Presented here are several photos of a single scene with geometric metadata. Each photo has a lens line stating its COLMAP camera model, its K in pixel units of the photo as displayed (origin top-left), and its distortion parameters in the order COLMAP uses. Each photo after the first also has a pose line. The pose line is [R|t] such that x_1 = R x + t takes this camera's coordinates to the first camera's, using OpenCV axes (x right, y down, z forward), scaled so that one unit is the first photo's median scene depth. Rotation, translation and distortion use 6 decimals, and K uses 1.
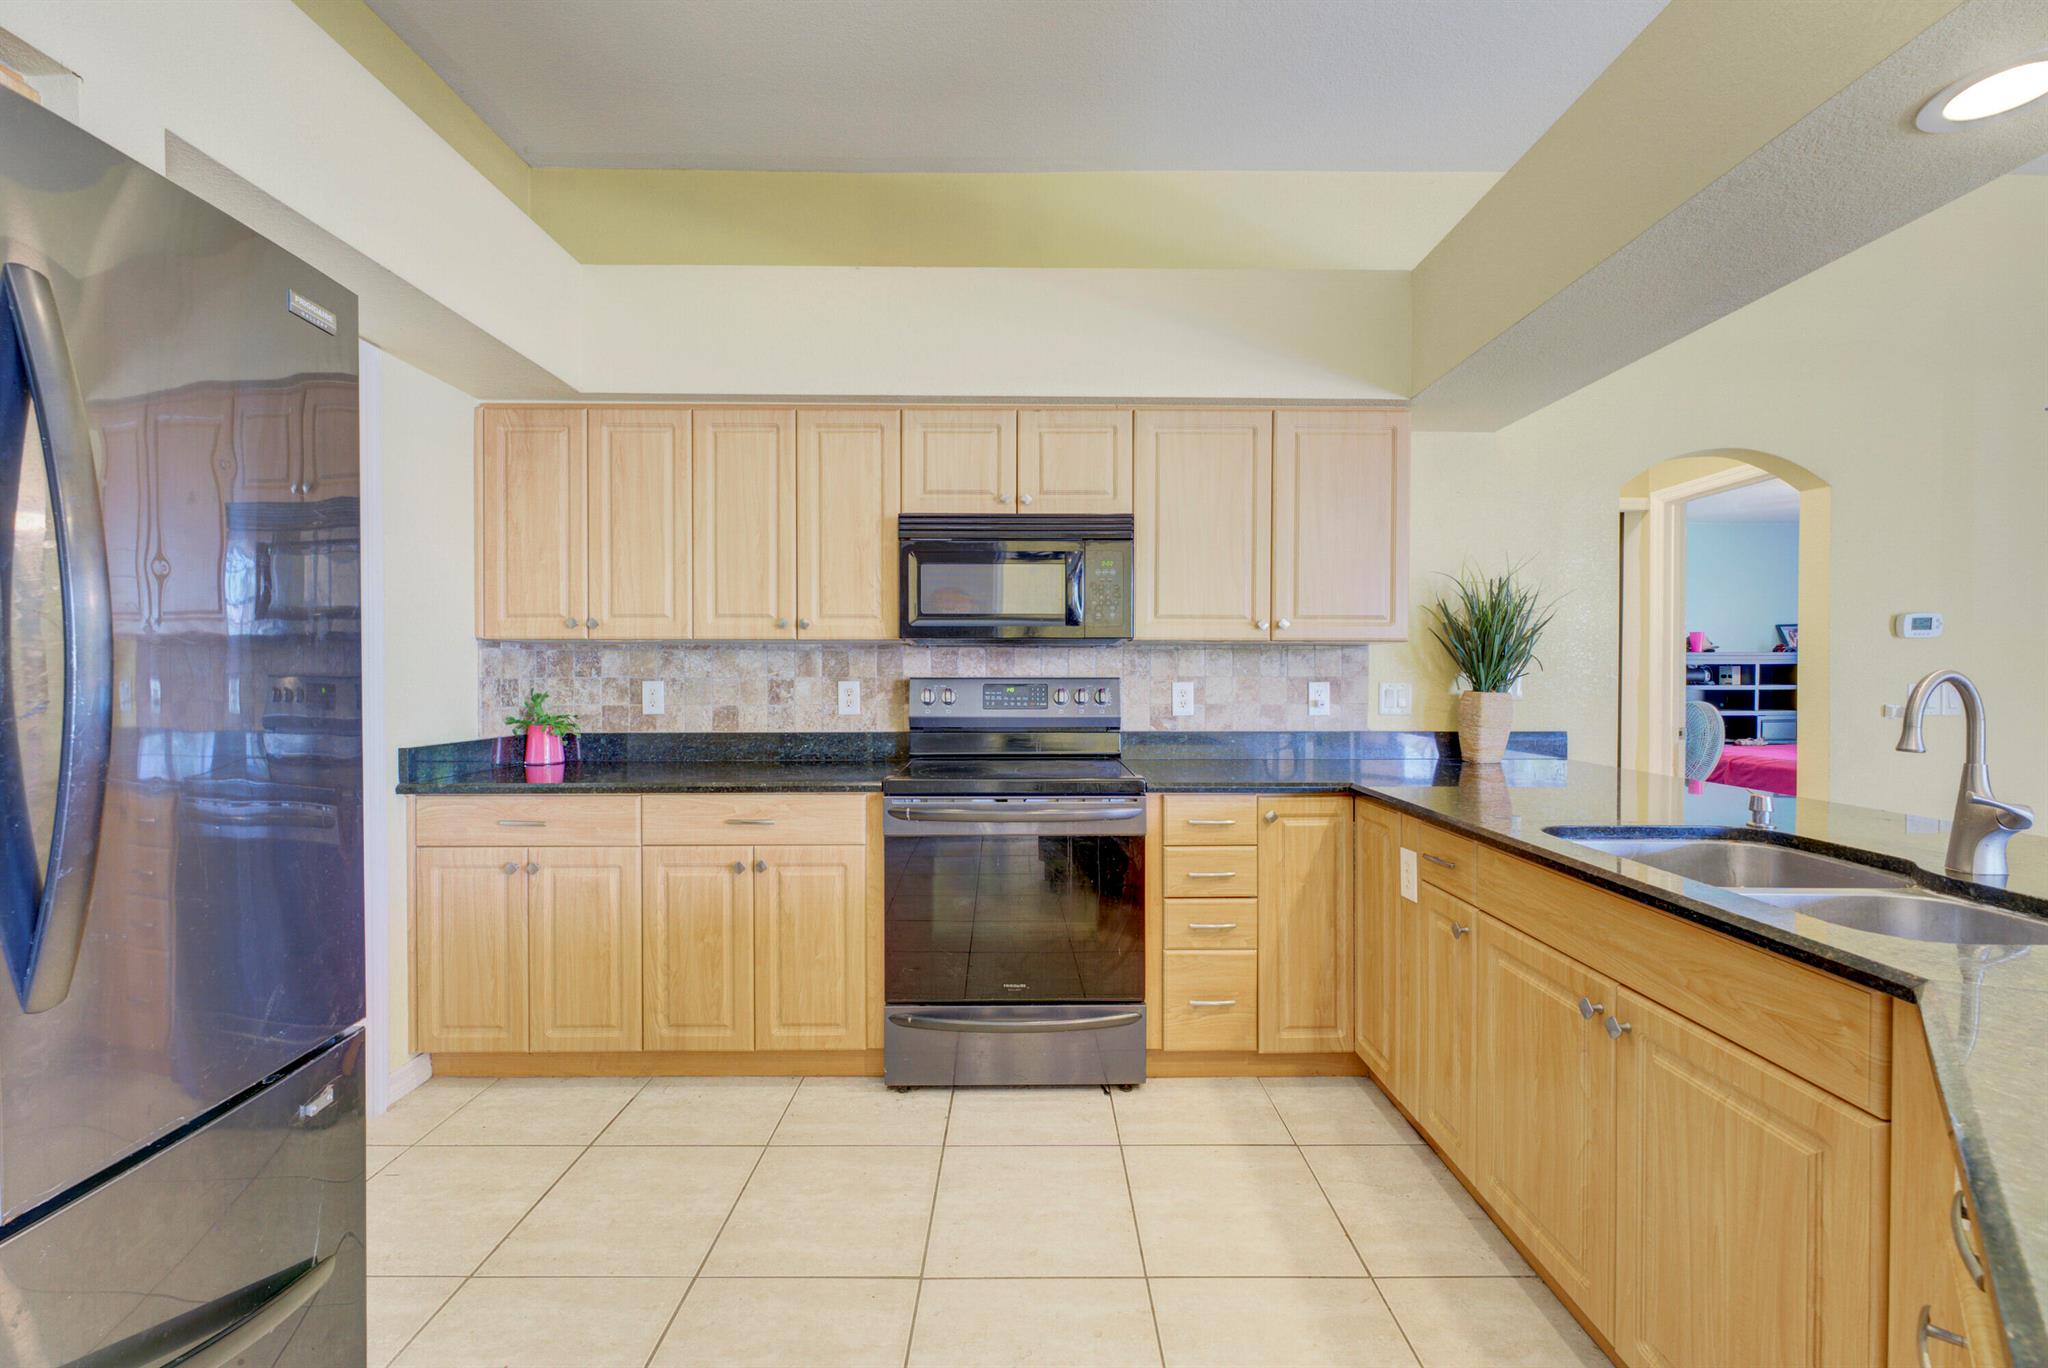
lens RADIAL K [[849.5, 0, 1028.8], [0, 849.5, 681.6], [0, 0, 1]] dist [0.004684, 0.000083]
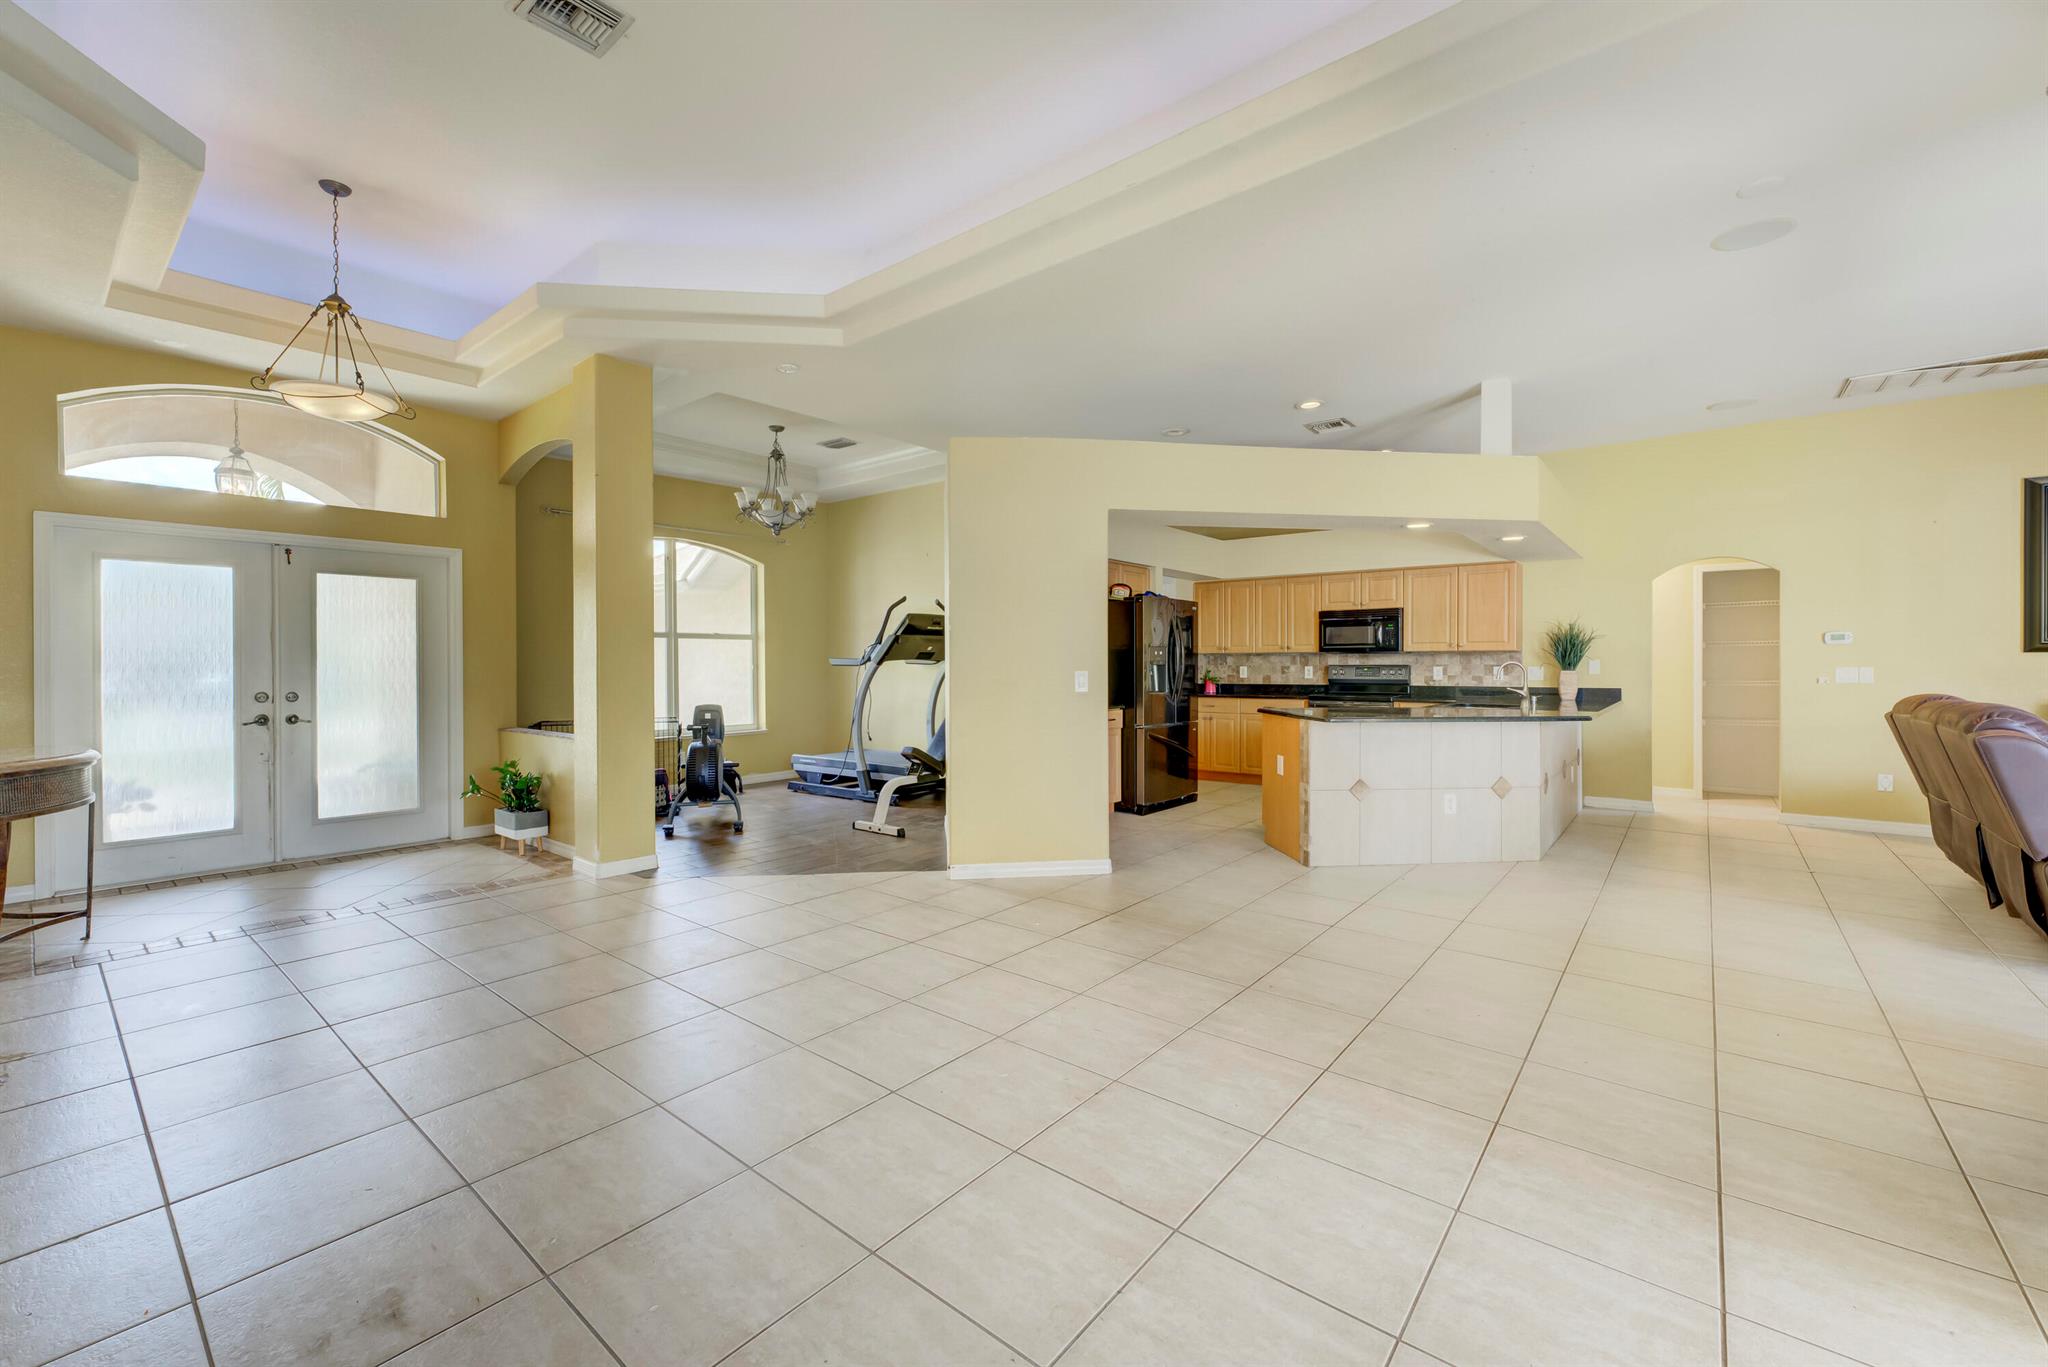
lens RADIAL K [[827.2, 0, 1026.6], [0, 827.2, 672.9], [0, 0, 1]] dist [0.003185, 0.000162]
pose [[0.779796, 0.003912, -0.626021, 0.787462], [-0.001164, 0.999988, 0.004799, 0.008722], [0.626032, -0.003013, 0.779791, -1.750433]]
